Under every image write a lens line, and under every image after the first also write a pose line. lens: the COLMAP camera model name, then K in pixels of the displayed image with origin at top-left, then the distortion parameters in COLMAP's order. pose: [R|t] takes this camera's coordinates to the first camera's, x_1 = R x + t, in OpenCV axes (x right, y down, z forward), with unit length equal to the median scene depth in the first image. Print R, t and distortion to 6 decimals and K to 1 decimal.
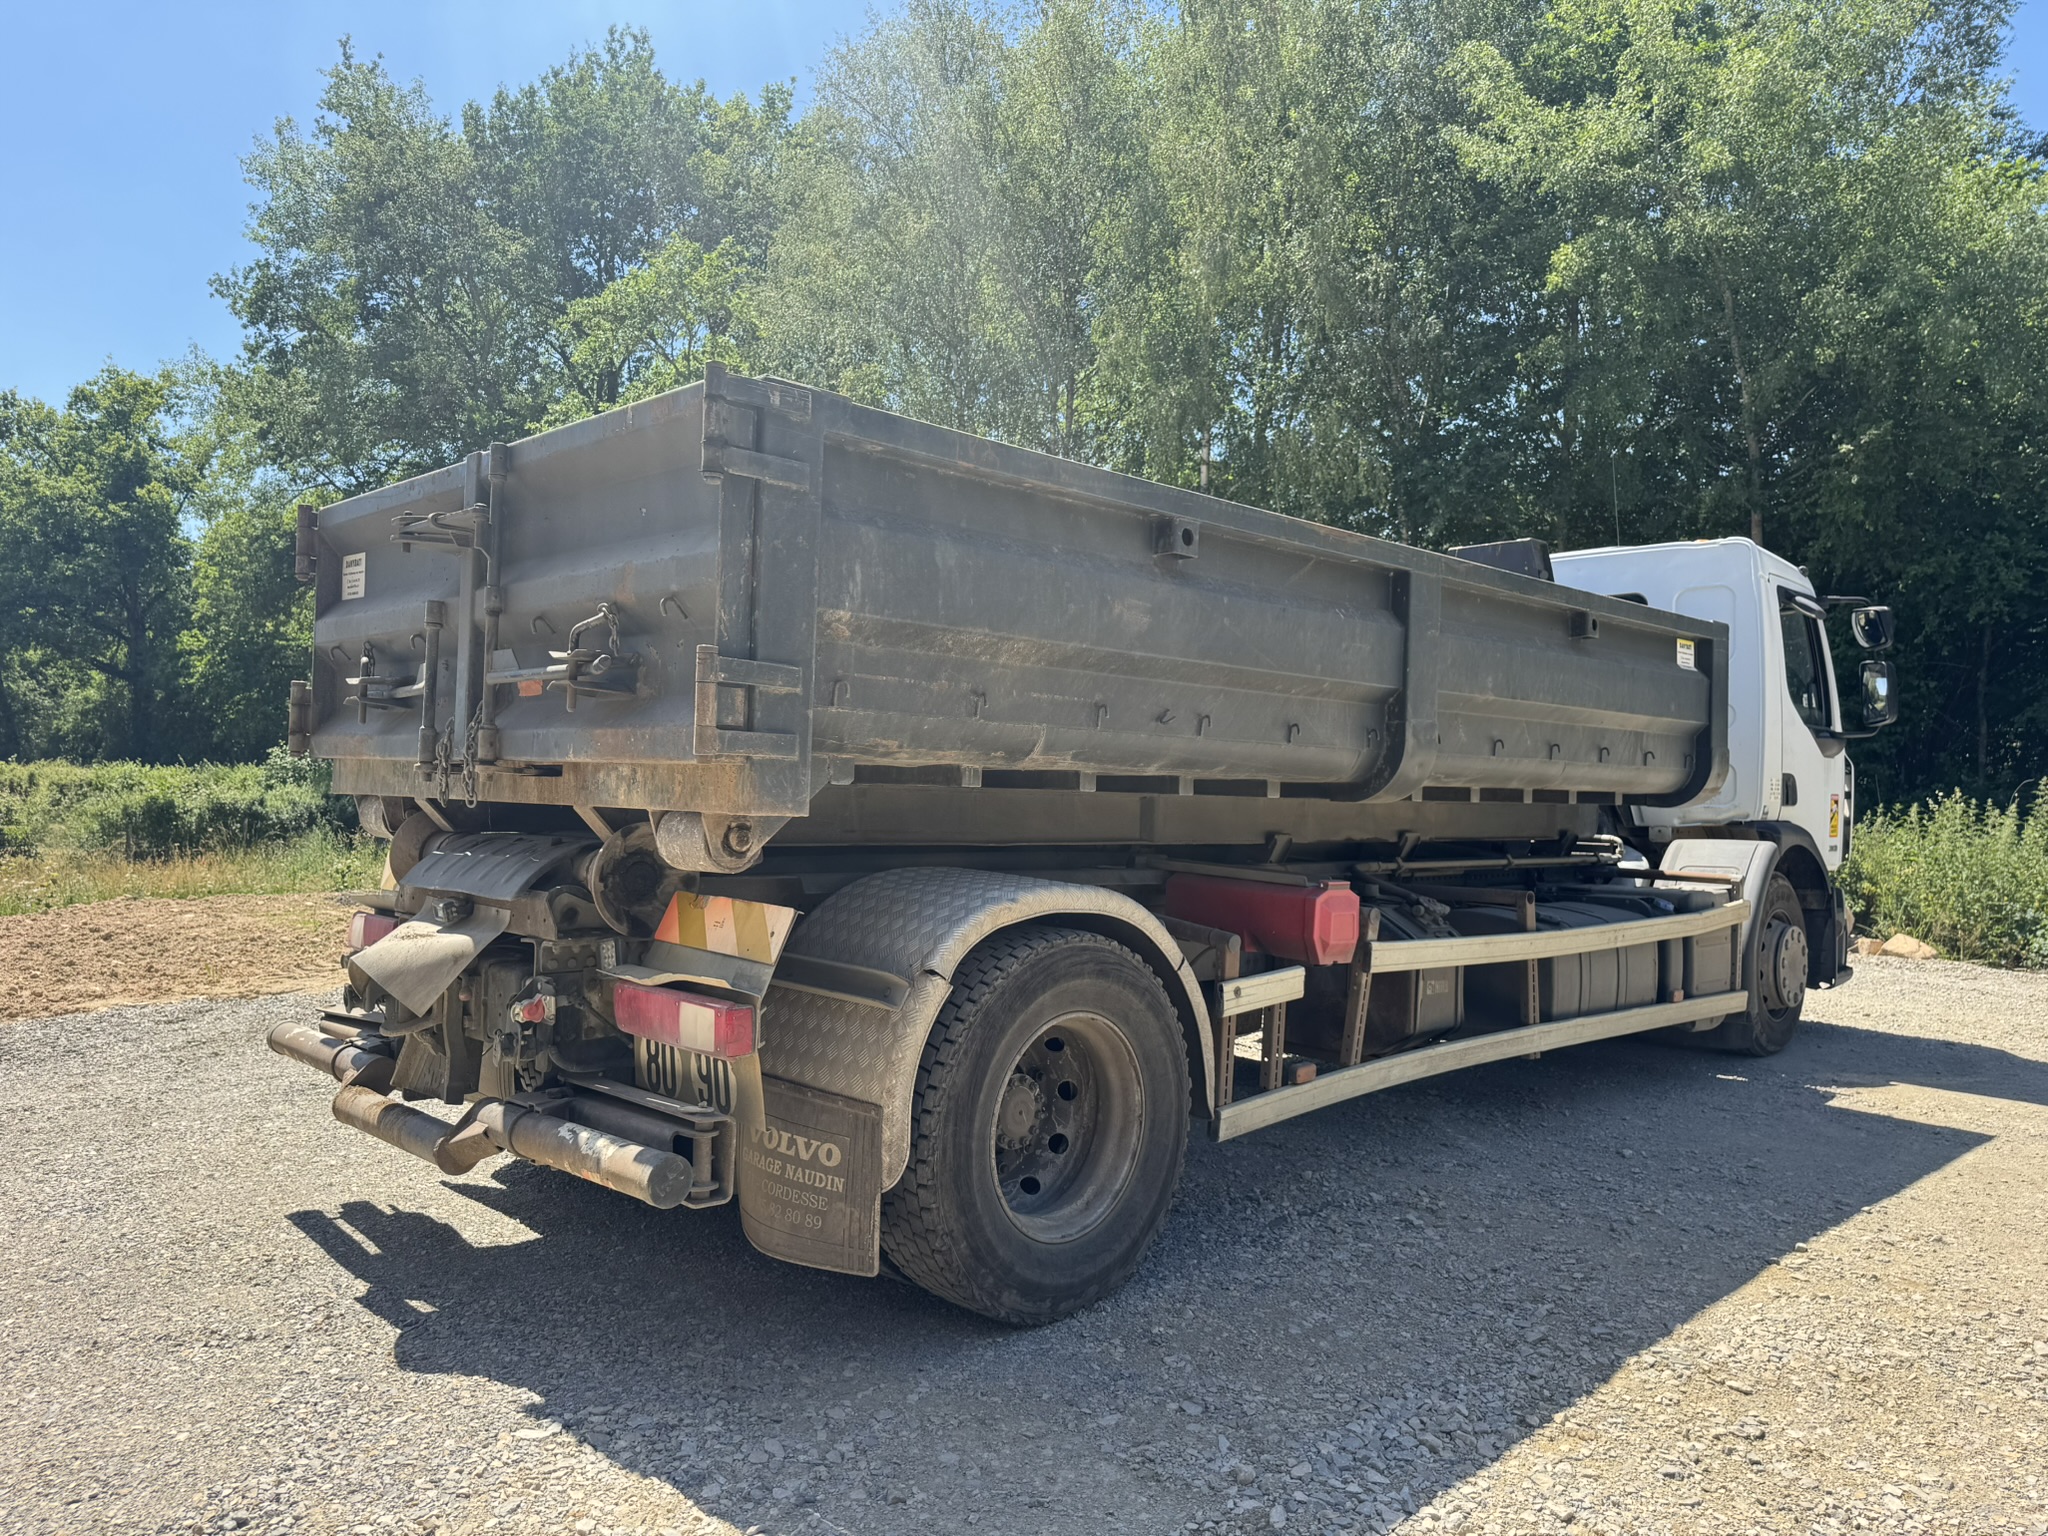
lens RADIAL K [[1459.5, 0, 1025.7], [0, 1459.5, 771.0], [0, 0, 1]] dist [0.027126, -0.037300]
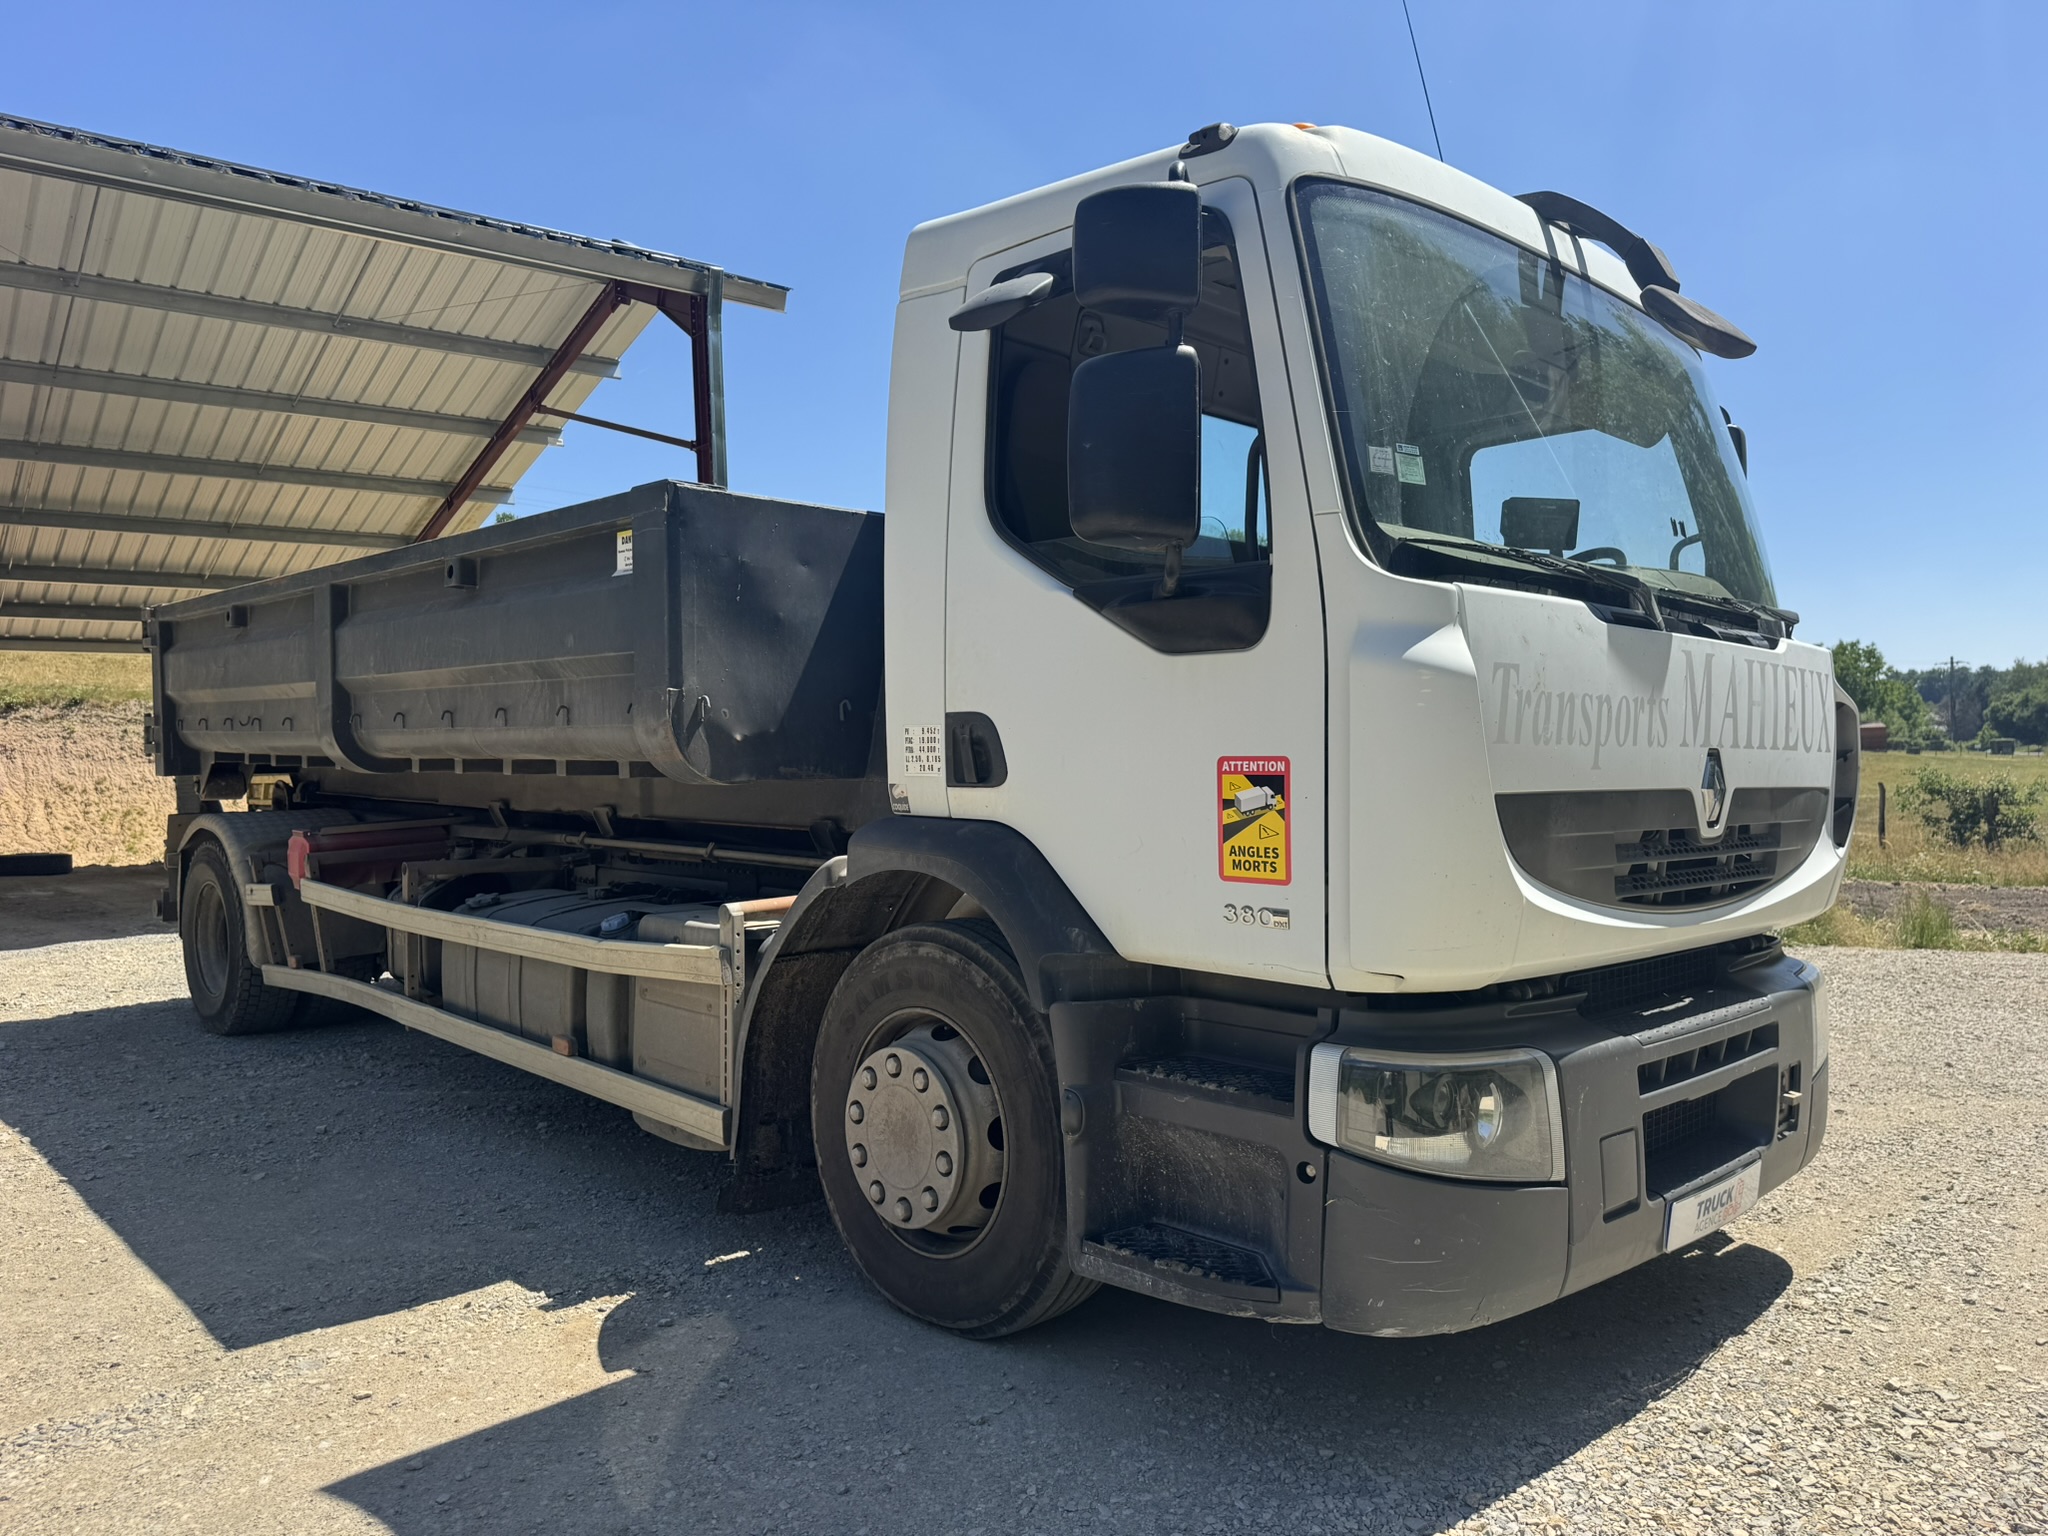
lens RADIAL K [[1459.5, 0, 1022.9], [0, 1459.5, 773.6], [0, 0, 1]] dist [0.027126, -0.037300]
pose [[-0.001426, 0.001422, -0.999998, 1.578457], [0.018362, 0.999830, 0.001395, 0.032943], [0.999830, -0.018360, -0.001452, 1.679633]]
